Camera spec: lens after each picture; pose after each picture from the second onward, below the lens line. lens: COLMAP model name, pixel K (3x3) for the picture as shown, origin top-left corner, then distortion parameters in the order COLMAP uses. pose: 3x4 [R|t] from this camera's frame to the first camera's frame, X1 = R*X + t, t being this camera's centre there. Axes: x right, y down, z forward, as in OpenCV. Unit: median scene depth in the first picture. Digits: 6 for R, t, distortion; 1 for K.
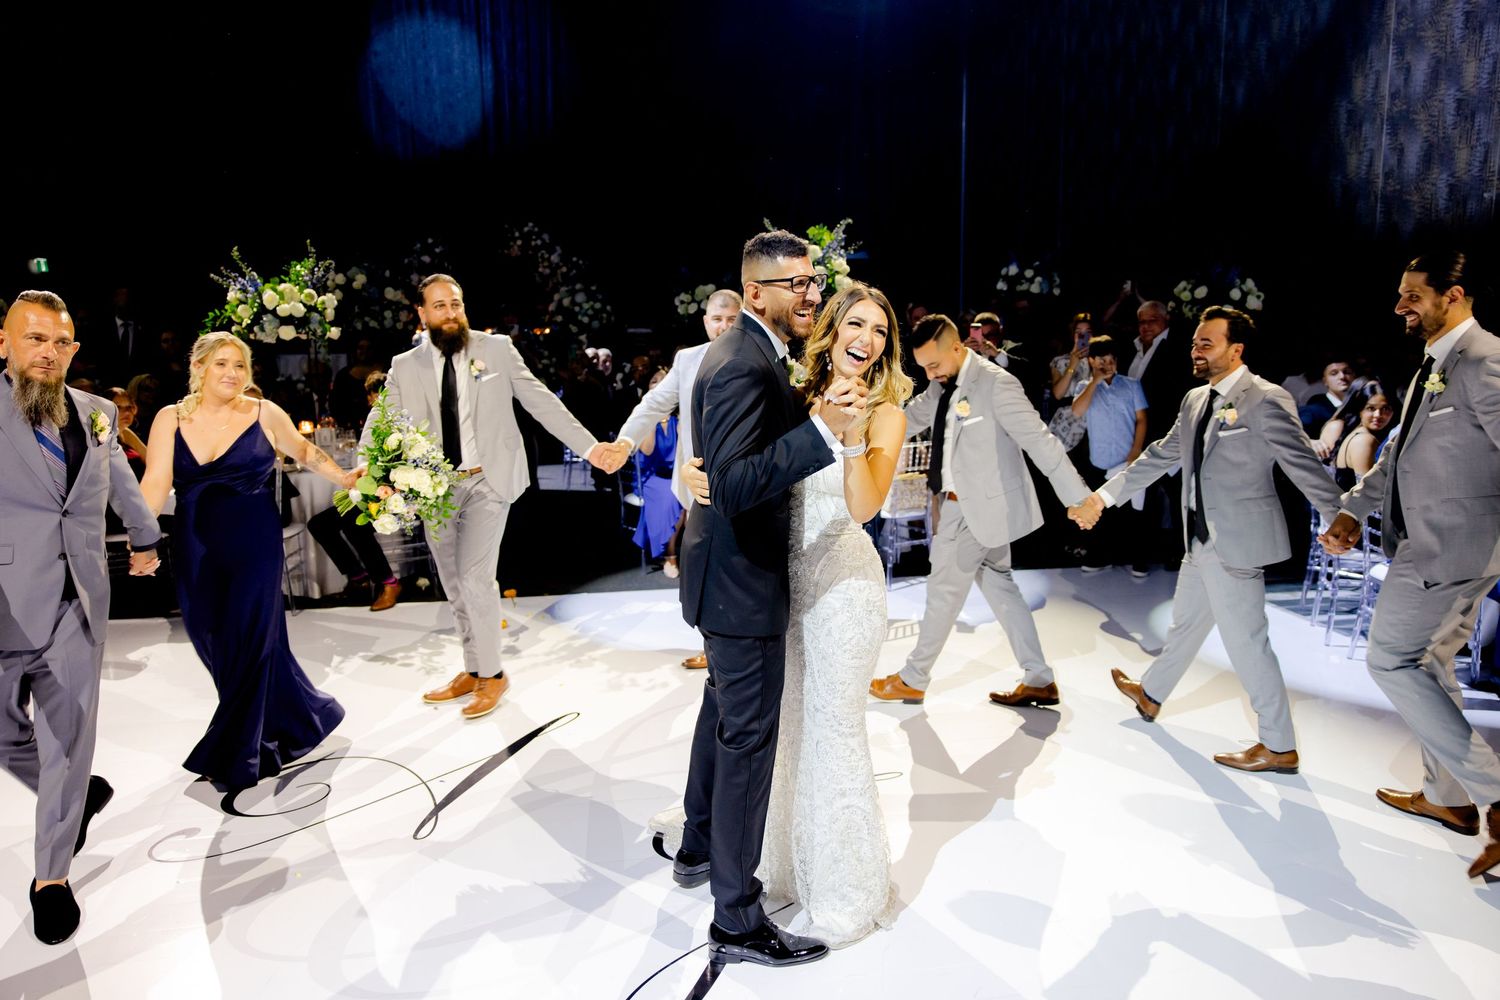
lens RADIAL K [[1163.9, 0, 750.4], [0, 1163.9, 503.6], [0, 0, 1]] dist [-0.007643, 0.000212]
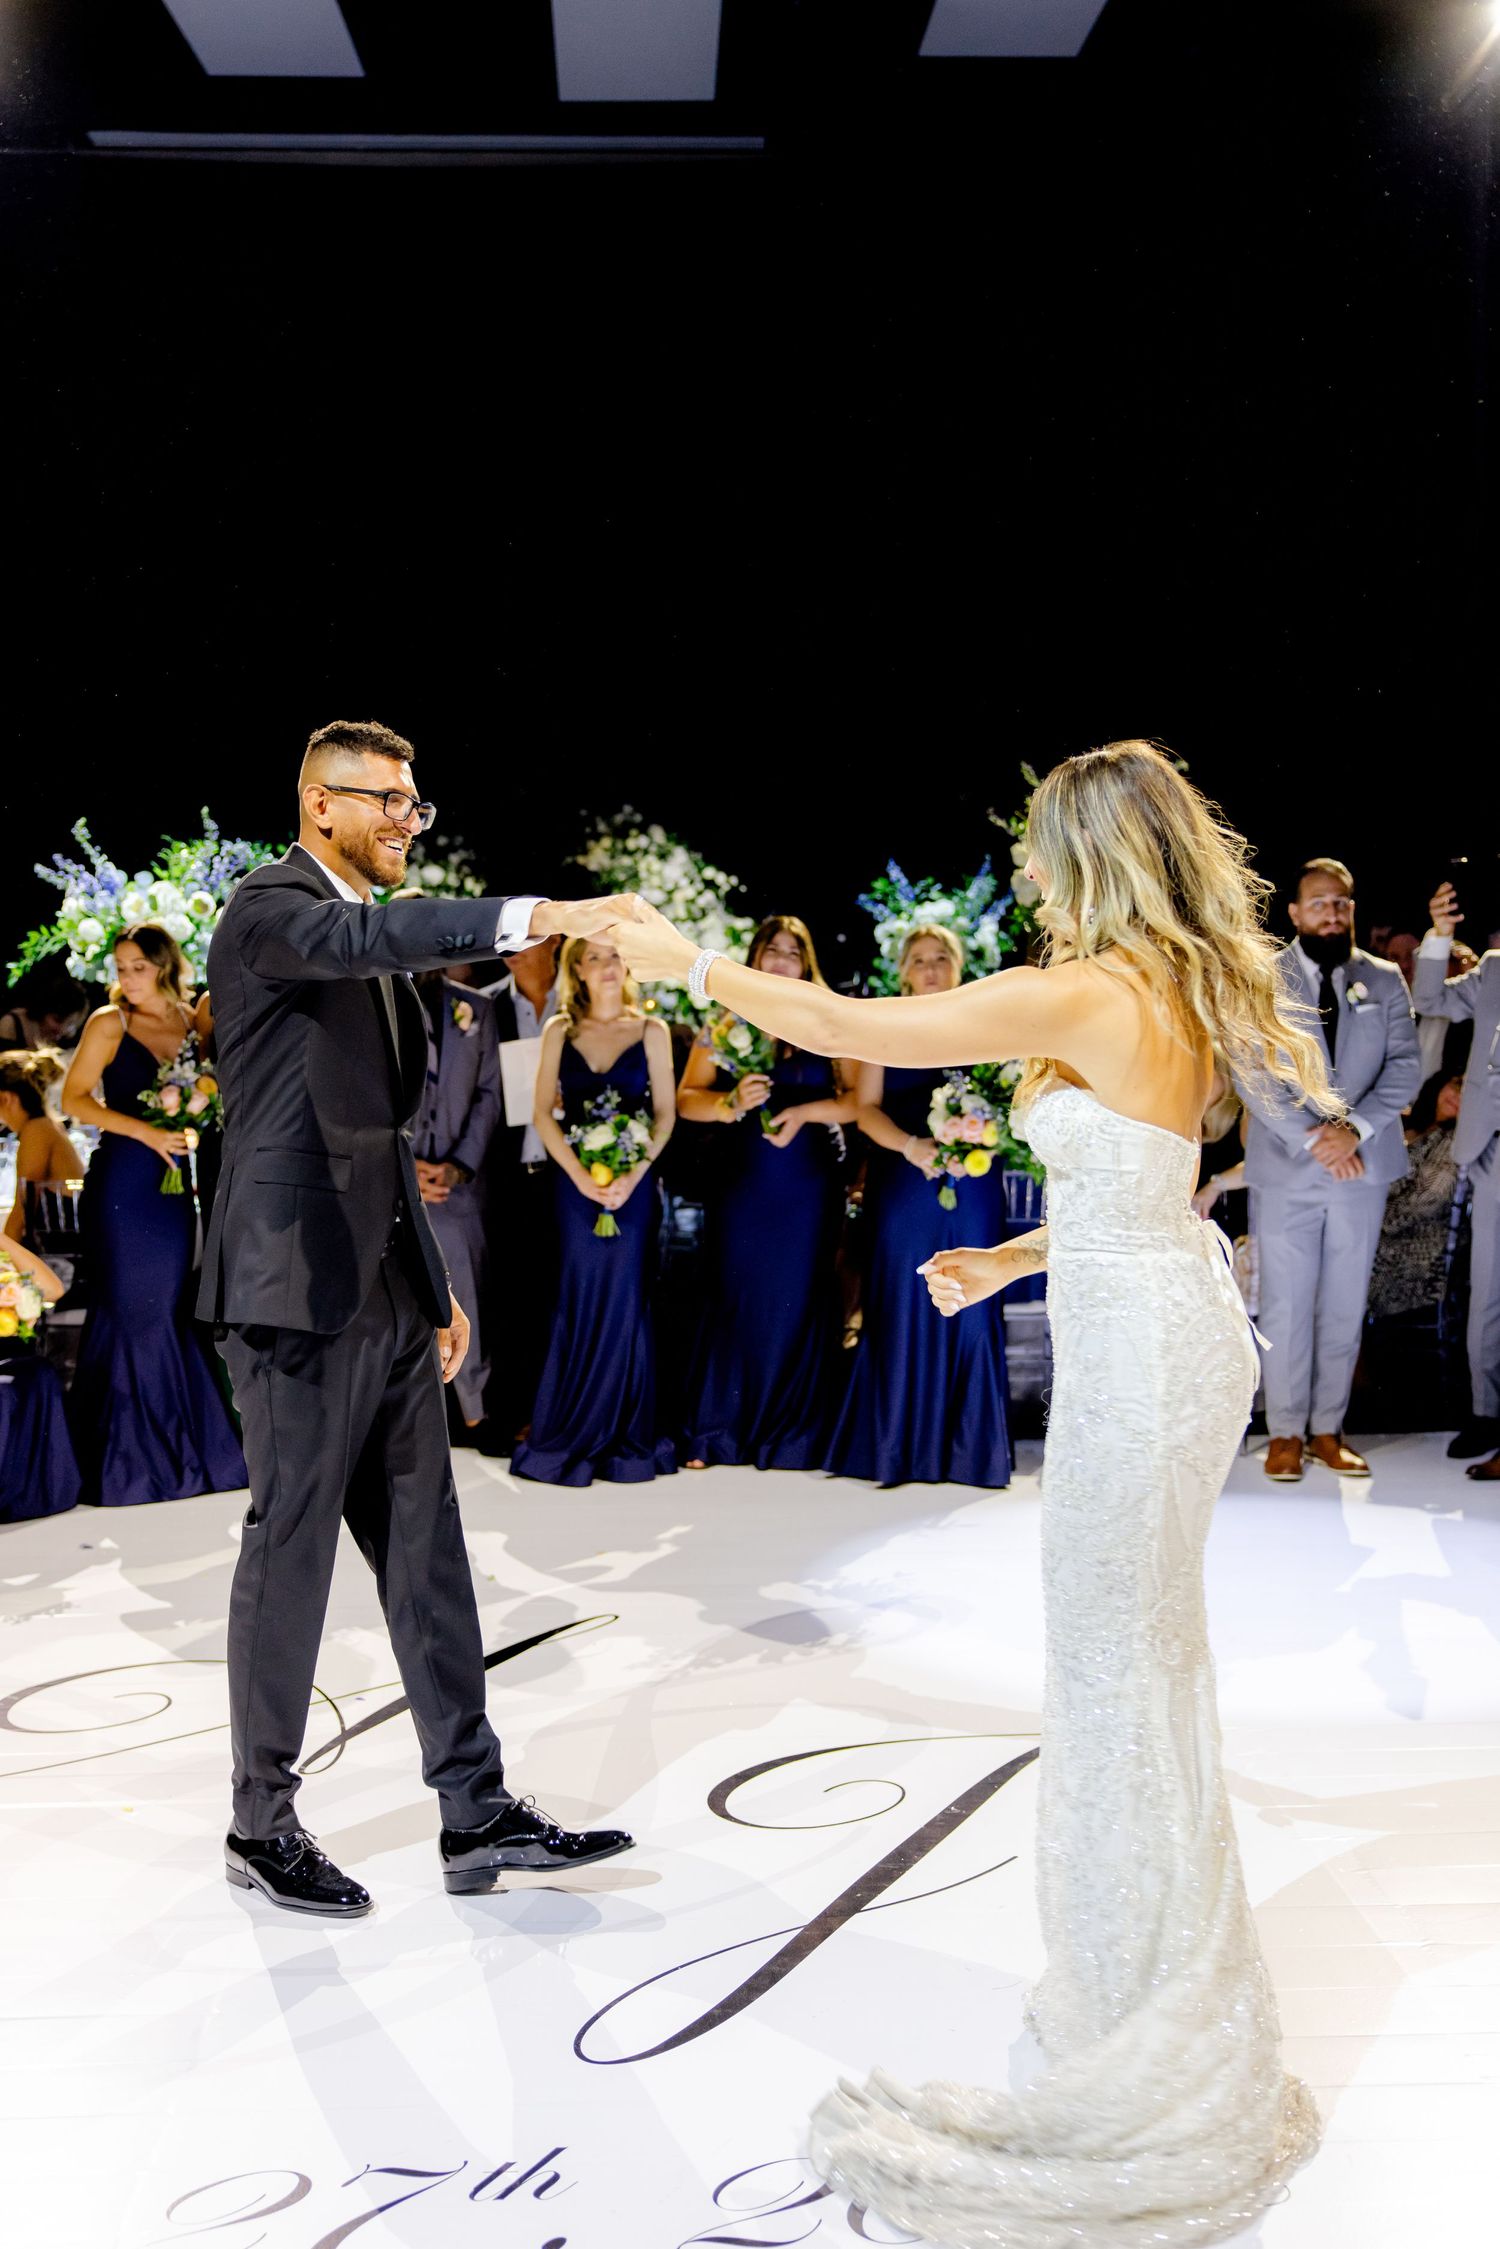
lens RADIAL K [[2351.3, 0, 742.5], [0, 2351.3, 1130.7], [0, 0, 1]] dist [-0.006036, 0.038932]
pose [[0.989442, 0.008782, -0.144664, 0.043301], [-0.024425, 0.993989, -0.106716, 0.042903], [0.142857, 0.109123, 0.983709, -0.068007]]
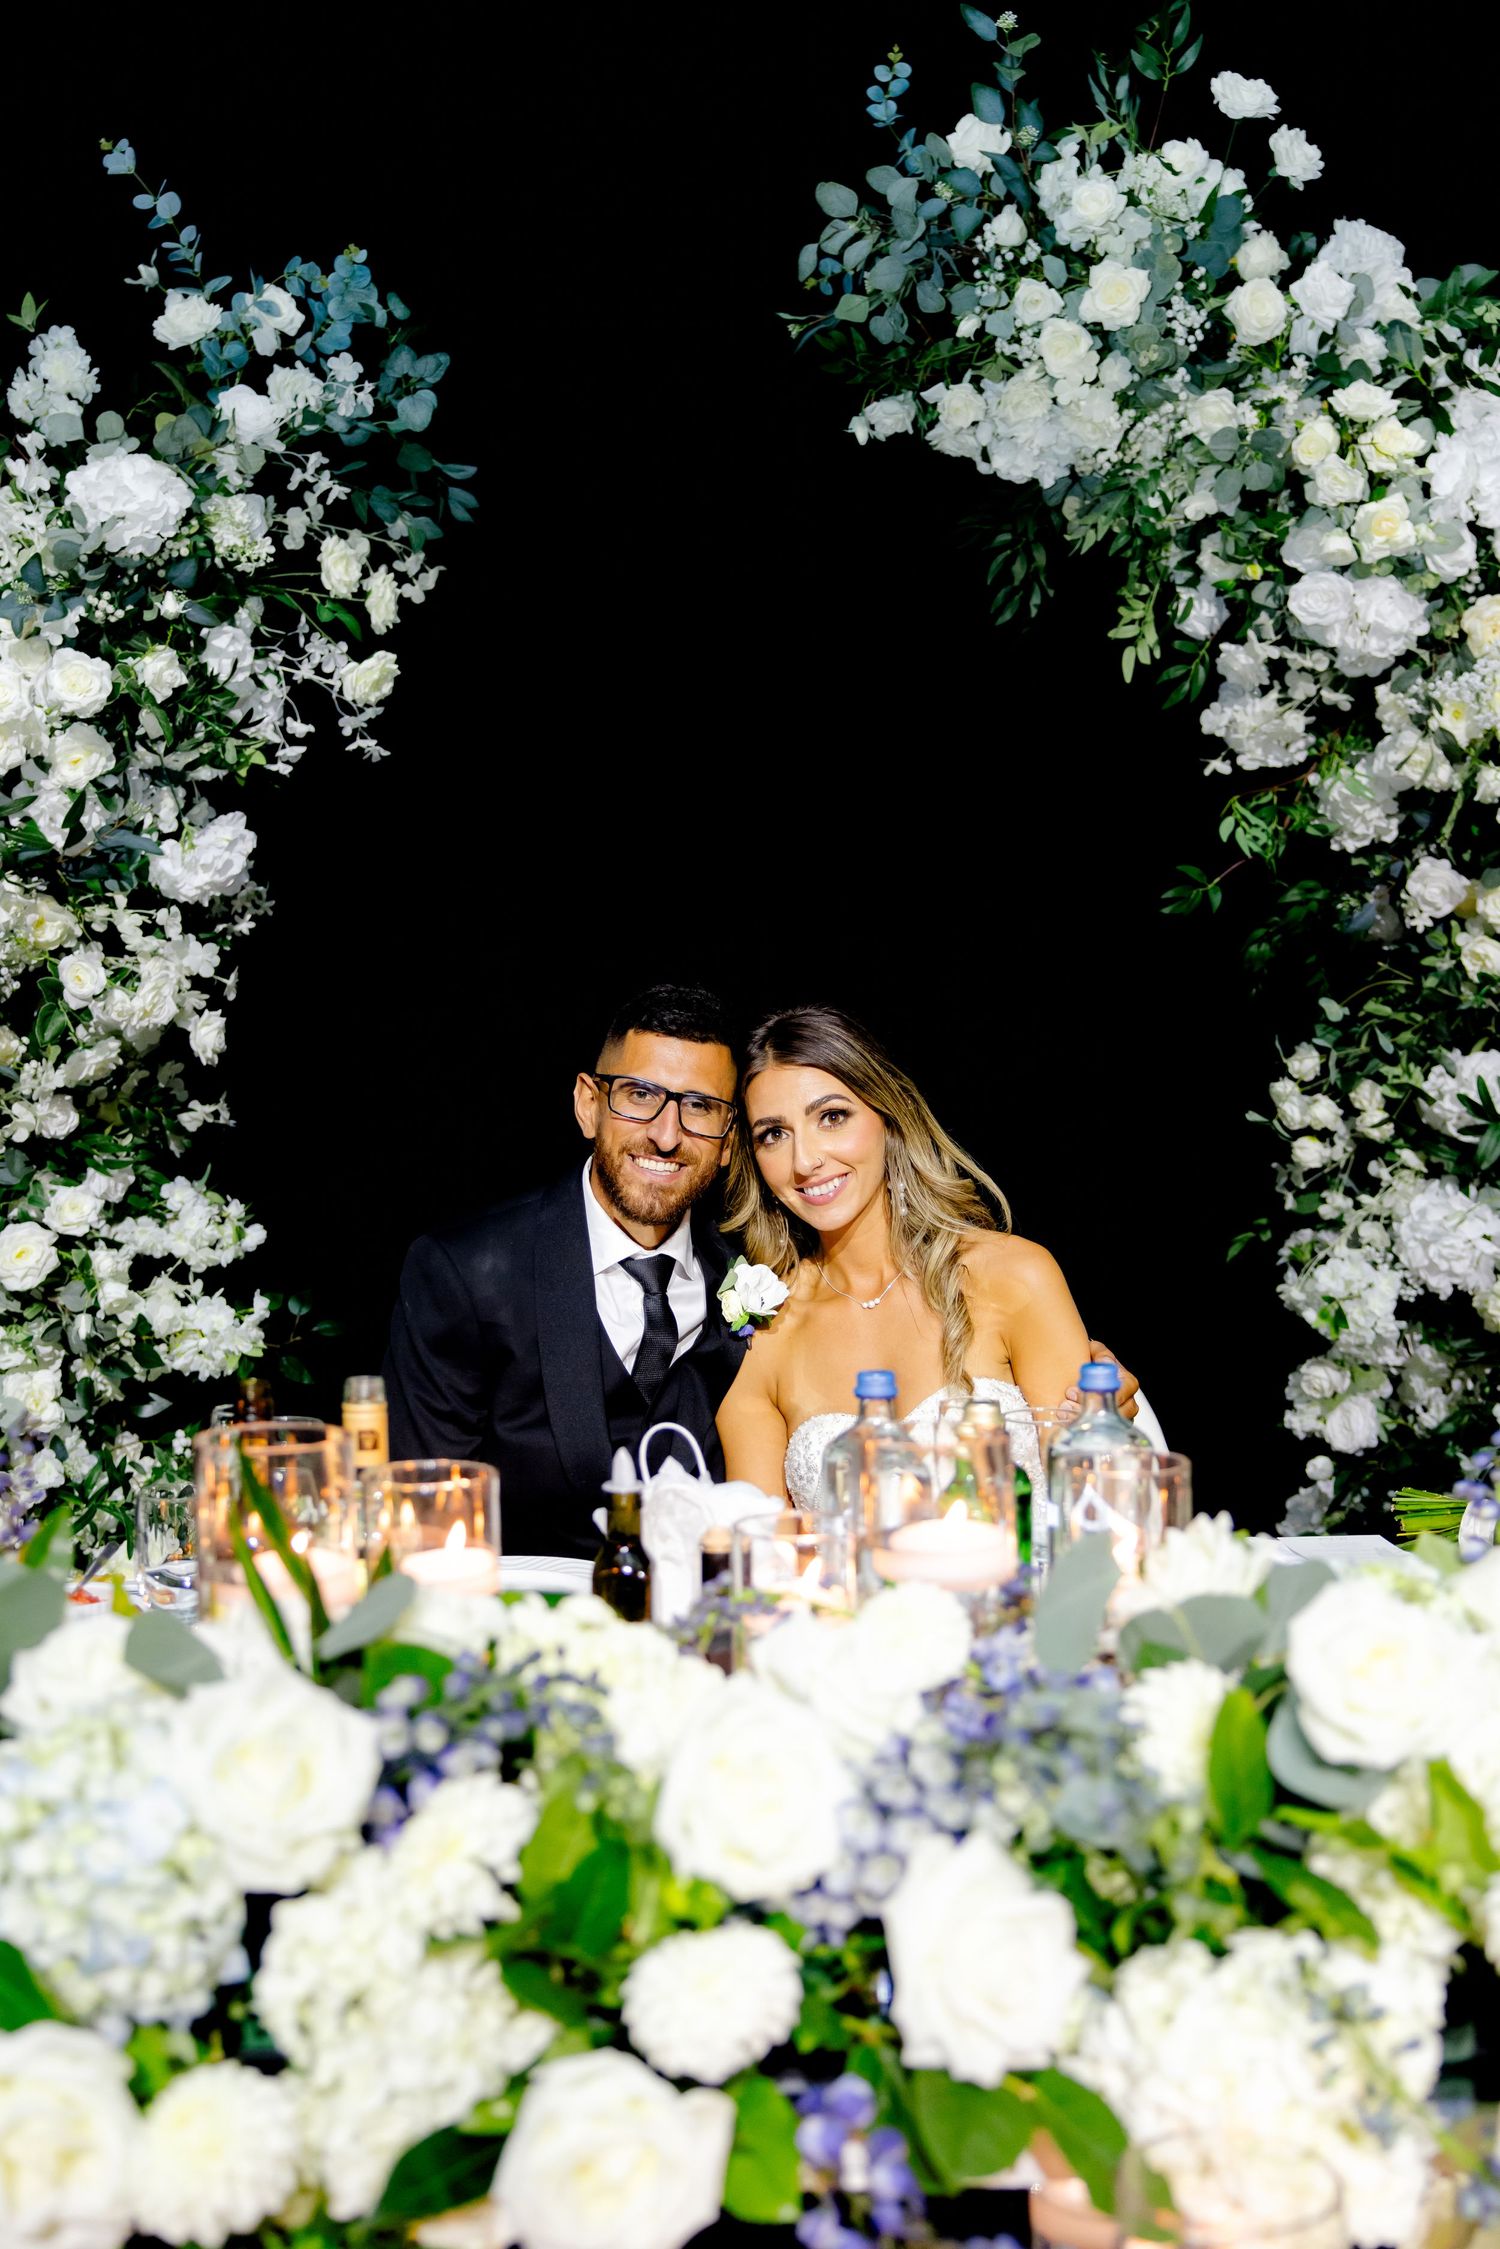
lens RADIAL K [[2544.1, 0, 742.3], [0, 2544.1, 1122.3], [0, 0, 1]] dist [-0.002066, 0.022173]
pose [[0.984148, 0.003760, -0.177309, -0.442903], [-0.024824, 0.992854, -0.116728, -0.314230], [0.175603, 0.119279, 0.977208, 1.864243]]
